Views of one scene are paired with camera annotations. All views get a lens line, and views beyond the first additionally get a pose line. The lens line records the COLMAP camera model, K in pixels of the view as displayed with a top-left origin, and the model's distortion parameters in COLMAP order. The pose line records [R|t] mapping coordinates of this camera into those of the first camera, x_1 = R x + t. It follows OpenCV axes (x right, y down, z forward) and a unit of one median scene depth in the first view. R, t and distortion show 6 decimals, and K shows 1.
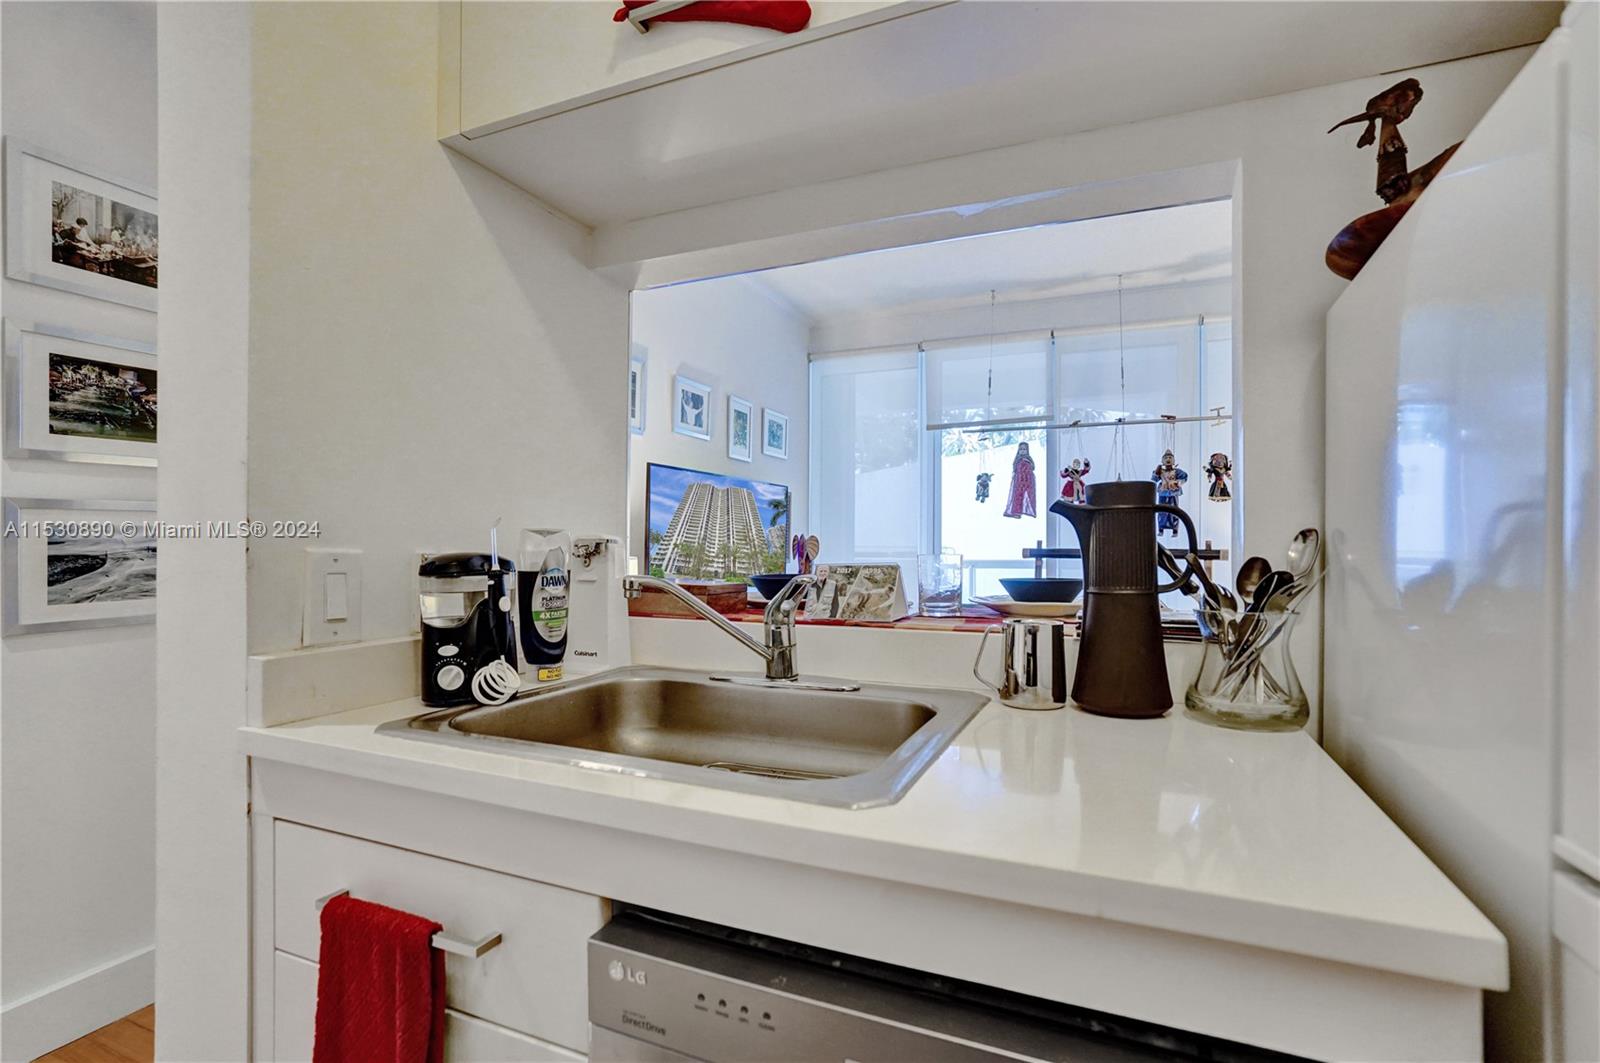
lens RADIAL K [[760.1, 0, 796.6], [0, 760.1, 545.2], [0, 0, 1]] dist [-0.050322, 0.026300]
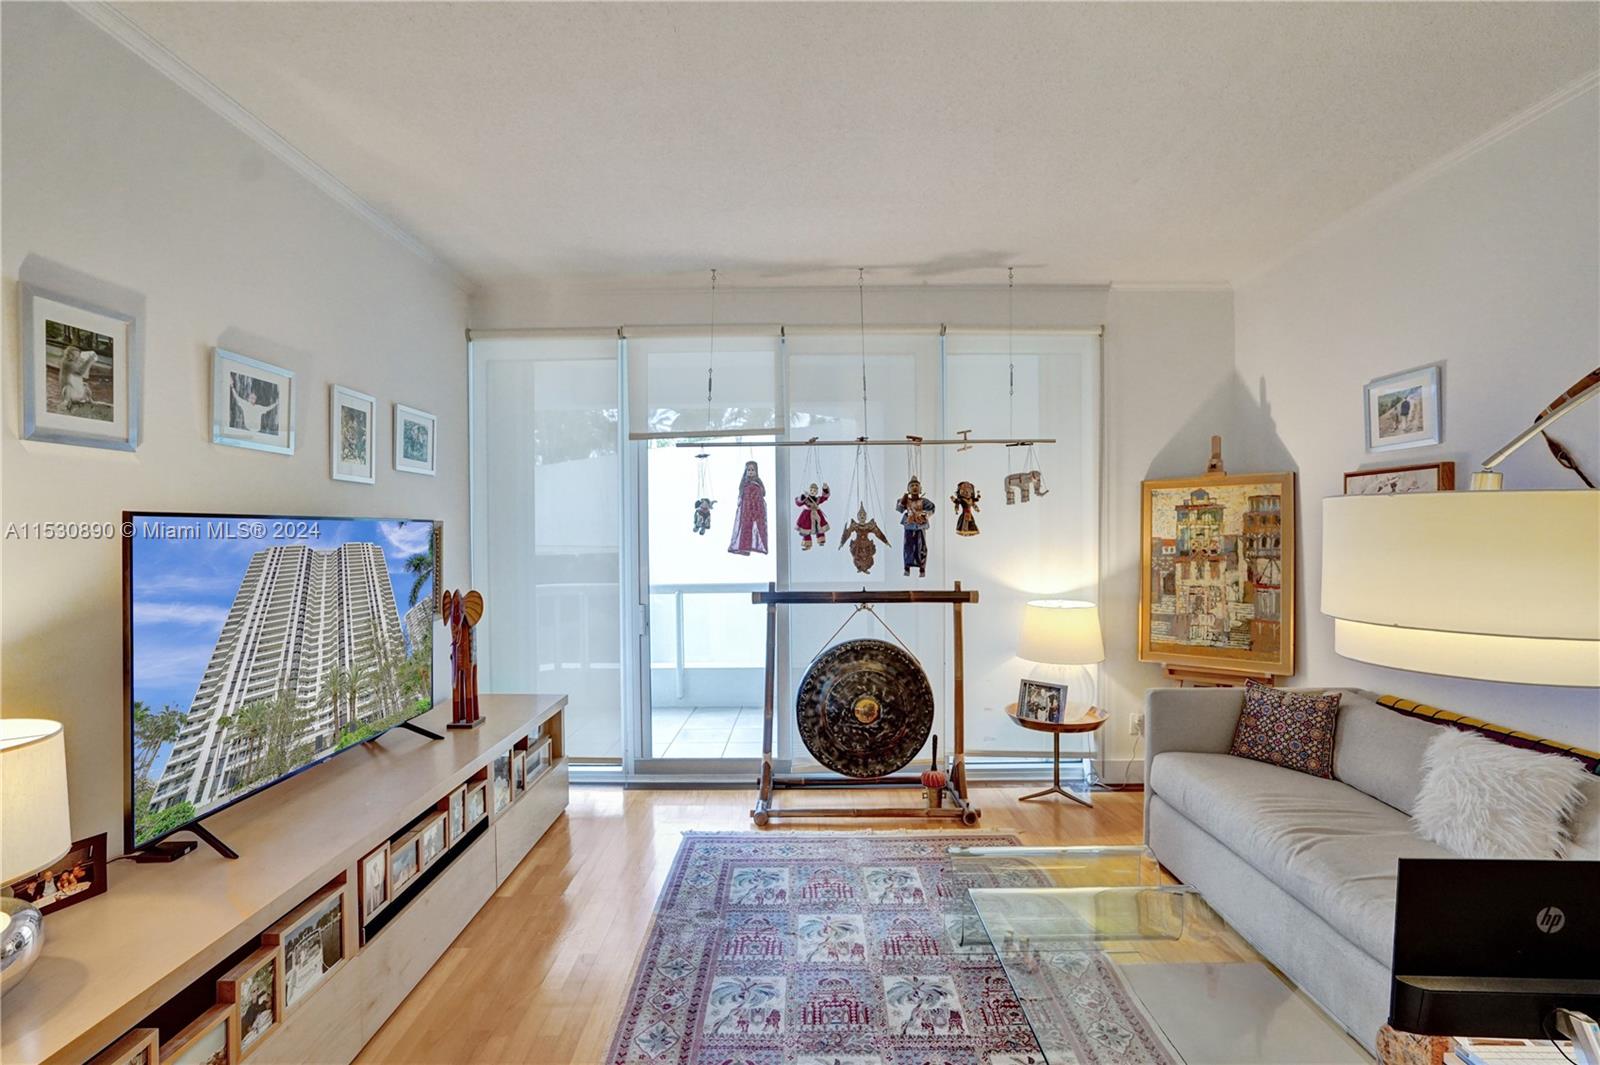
lens RADIAL K [[761.5, 0, 800.0], [0, 761.5, 532.5], [0, 0, 1]] dist [-0.044339, 0.028093]
pose [[0.911813, -0.015403, 0.410317, 0.011650], [0.013386, 0.999880, 0.007789, -0.070375], [-0.410388, -0.001609, 0.911910, 0.250889]]
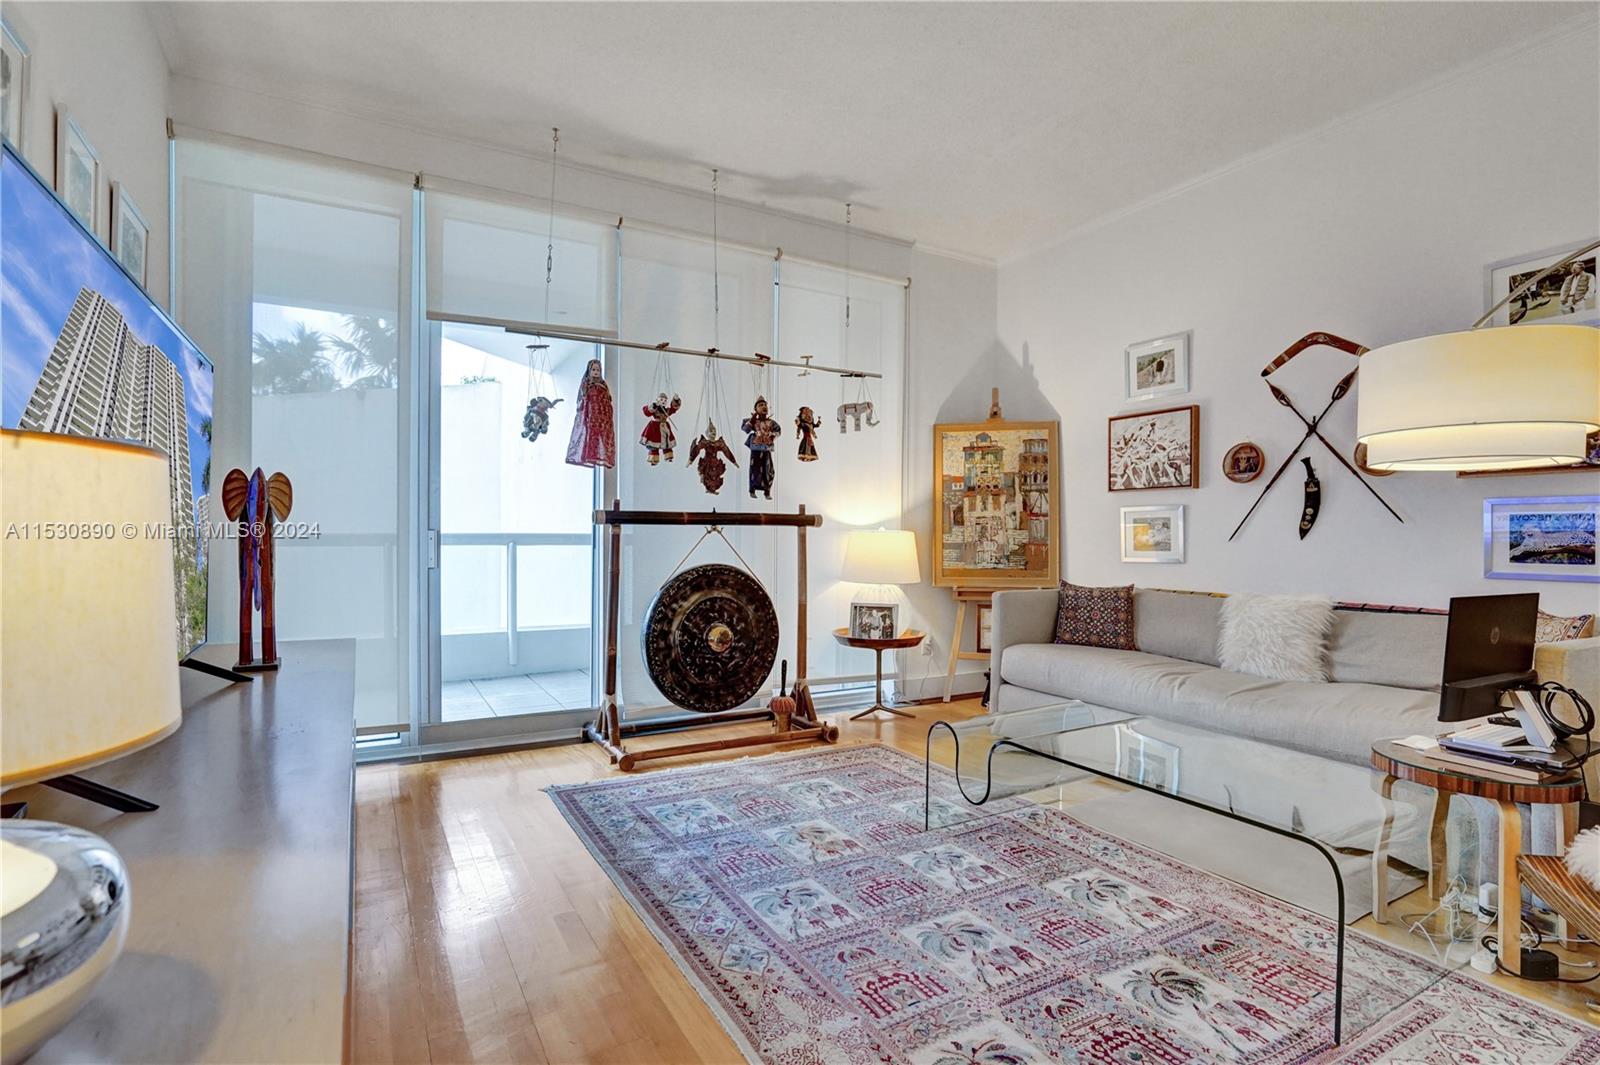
lens RADIAL K [[777.8, 0, 796.8], [0, 777.8, 536.4], [0, 0, 1]] dist [-0.048603, 0.027610]
pose [[0.584512, -0.004772, 0.811371, -0.189961], [-0.004484, 0.999948, 0.009111, 0.022586], [-0.811372, -0.008964, 0.584461, 0.457248]]
